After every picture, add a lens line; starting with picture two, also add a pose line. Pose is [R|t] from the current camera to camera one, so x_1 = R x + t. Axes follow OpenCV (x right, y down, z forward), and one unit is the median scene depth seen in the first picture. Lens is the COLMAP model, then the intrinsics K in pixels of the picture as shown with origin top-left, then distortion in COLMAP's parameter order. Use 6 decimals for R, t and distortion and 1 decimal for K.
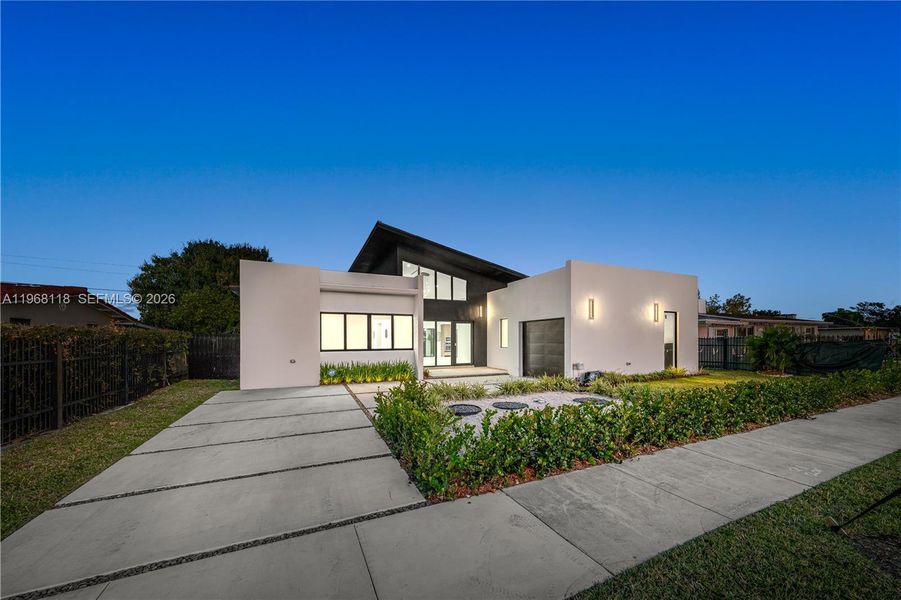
lens RADIAL K [[315.2, 0, 440.5], [0, 315.2, 340.9], [0, 0, 1]] dist [0.007029, -0.000007]
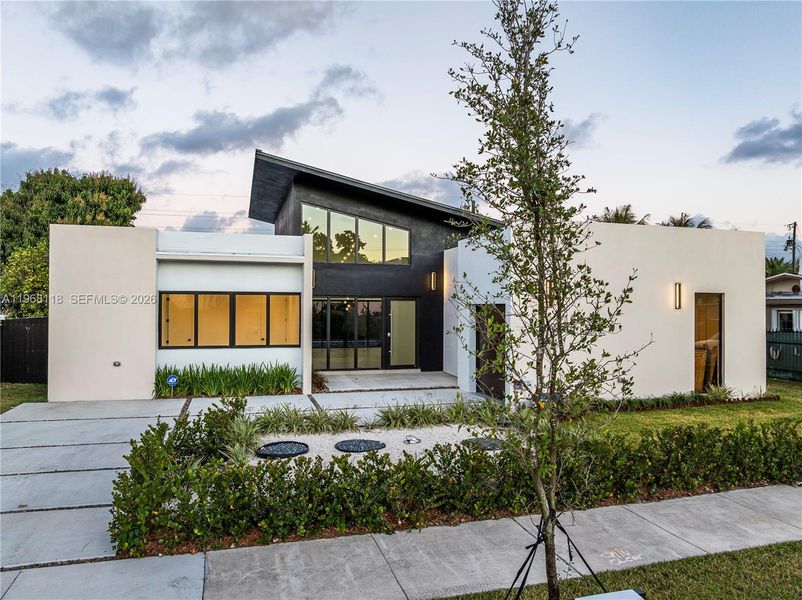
lens RADIAL K [[565.7, 0, 384.2], [0, 565.7, 300.9], [0, 0, 1]] dist [0.001961, -0.046474]
pose [[0.988301, 0.008596, -0.152275, 0.299024], [-0.009208, 0.999952, -0.003317, -0.073627], [0.152240, 0.004680, 0.988333, -0.154663]]
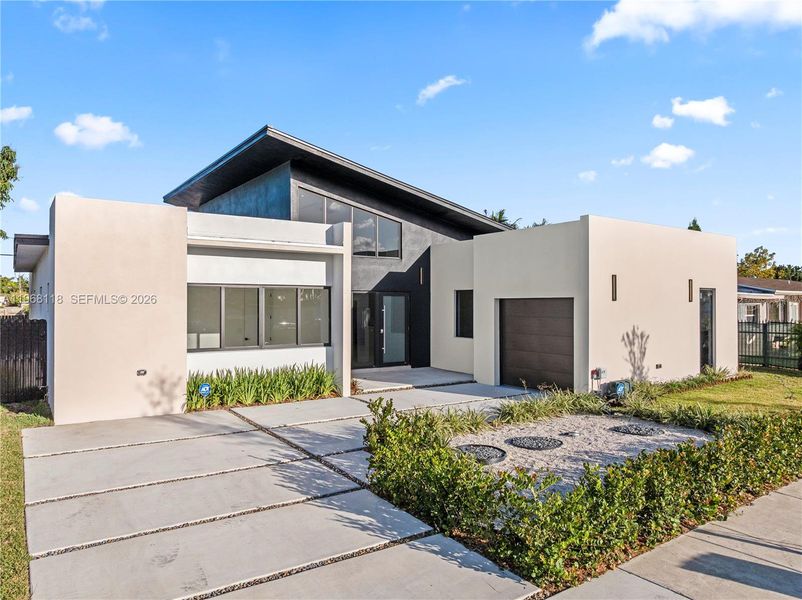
lens RADIAL K [[565.7, 0, 384.2], [0, 565.7, 300.9], [0, 0, 1]] dist [0.001961, -0.046474]
pose [[0.982660, 0.006379, 0.185305, -0.211105], [-0.005720, 0.999975, -0.004090, -0.059799], [-0.185327, 0.002959, 0.982672, -0.086161]]
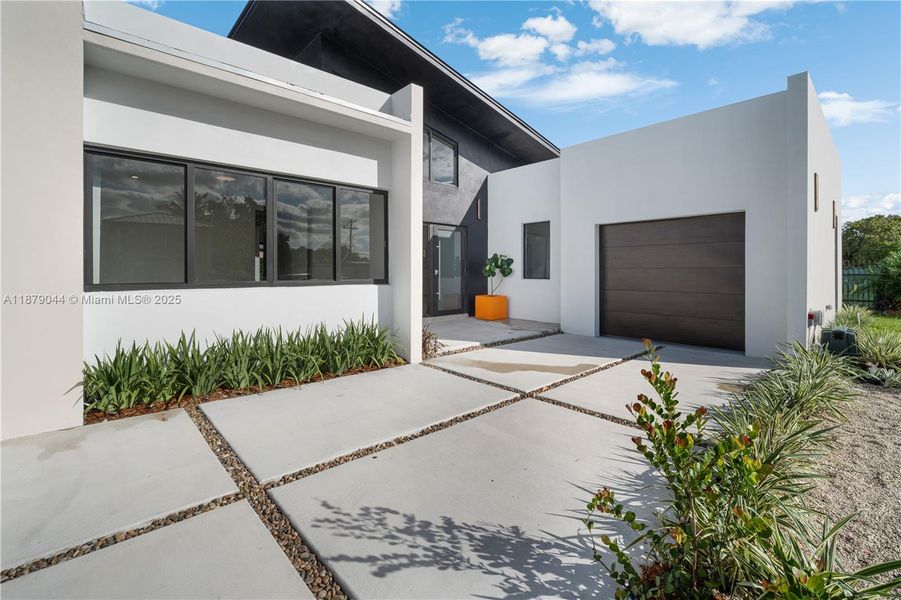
lens RADIAL K [[406.0, 0, 448.1], [0, 406.0, 271.6], [0, 0, 1]] dist [-0.000903, -0.000075]
pose [[0.946043, 0.003830, 0.324020, -0.198949], [-0.003422, 0.999992, -0.001831, 0.016777], [-0.324024, 0.000623, 0.946049, 0.568257]]
